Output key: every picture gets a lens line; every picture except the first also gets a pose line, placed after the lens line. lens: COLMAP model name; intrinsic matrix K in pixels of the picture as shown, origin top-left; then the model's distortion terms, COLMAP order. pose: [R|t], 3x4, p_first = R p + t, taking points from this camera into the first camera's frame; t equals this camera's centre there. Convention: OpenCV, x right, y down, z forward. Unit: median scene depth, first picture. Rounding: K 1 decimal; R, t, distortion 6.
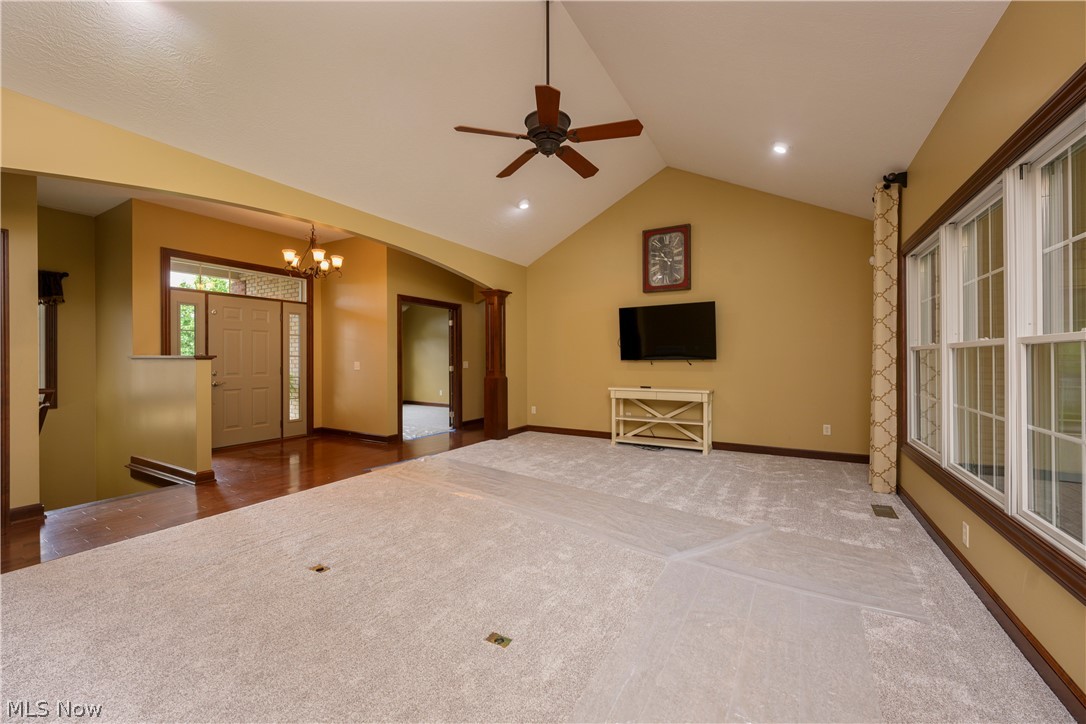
lens RADIAL K [[428.1, 0, 544.4], [0, 428.1, 359.7], [0, 0, 1]] dist [-0.003893, 0.000979]
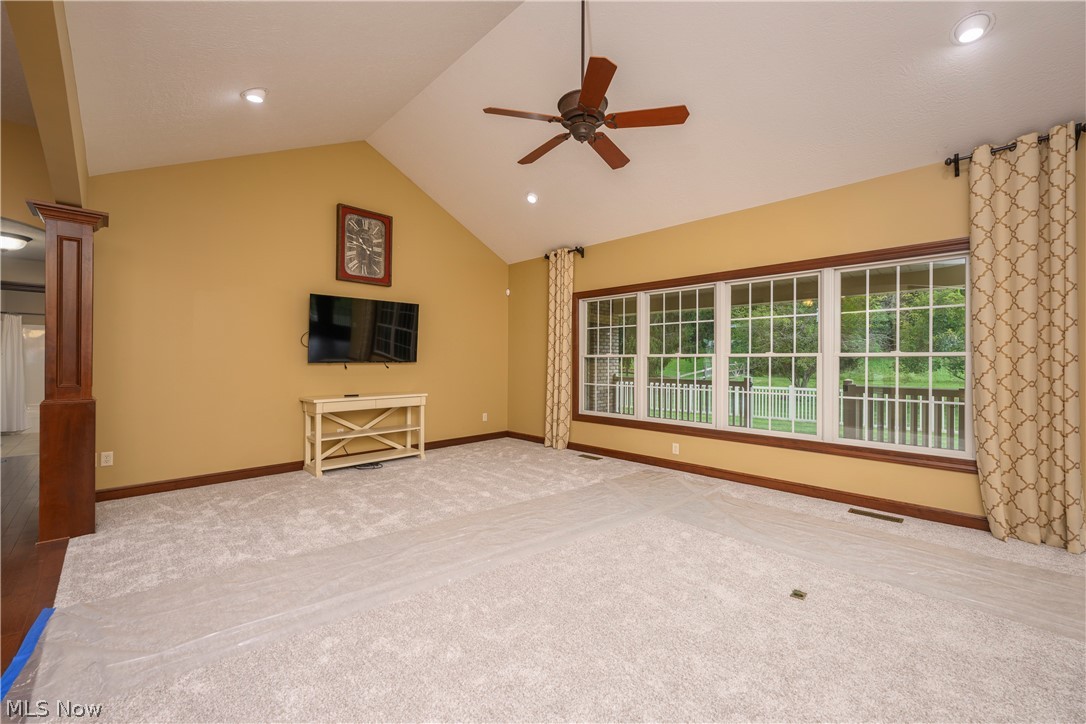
lens RADIAL K [[428.1, 0, 542.1], [0, 428.1, 360.7], [0, 0, 1]] dist [-0.003893, 0.000979]
pose [[0.261179, 0.003252, 0.965285, -0.464006], [-0.002302, 0.999994, -0.002746, -0.001983], [-0.965288, -0.001505, 0.261185, 0.430244]]
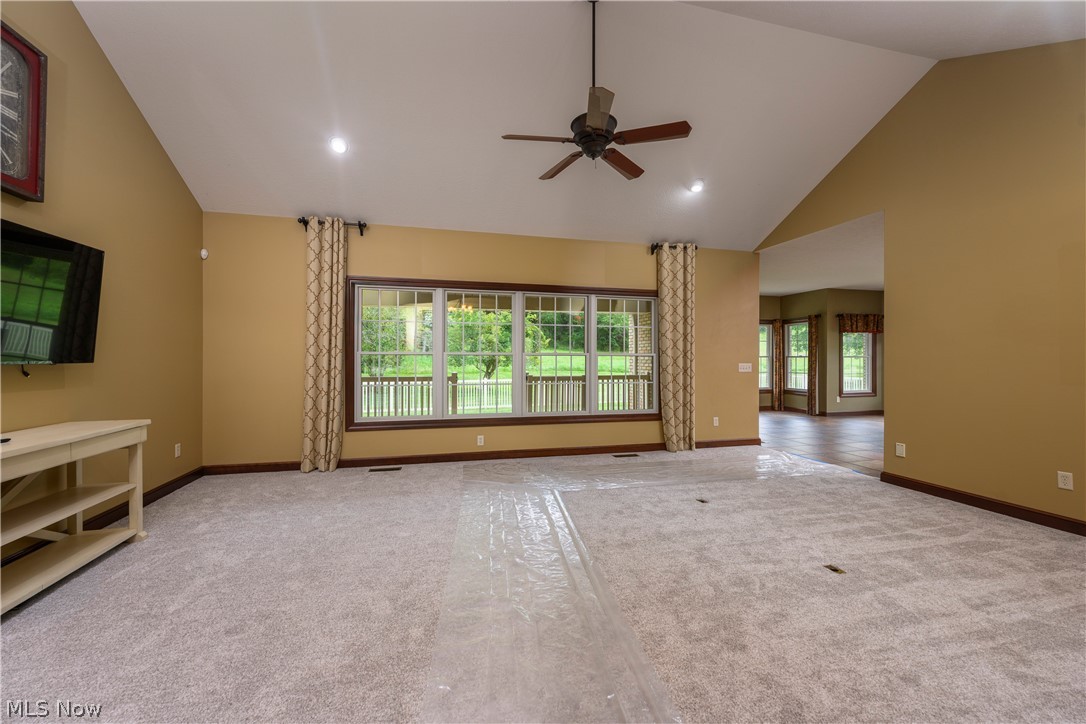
lens RADIAL K [[428.1, 0, 542.6], [0, 428.1, 359.2], [0, 0, 1]] dist [-0.003893, 0.000979]
pose [[-0.692843, -0.000833, 0.721088, -0.327394], [0.001149, 0.999997, 0.002259, -0.005177], [-0.721087, 0.002393, -0.692840, 0.915578]]
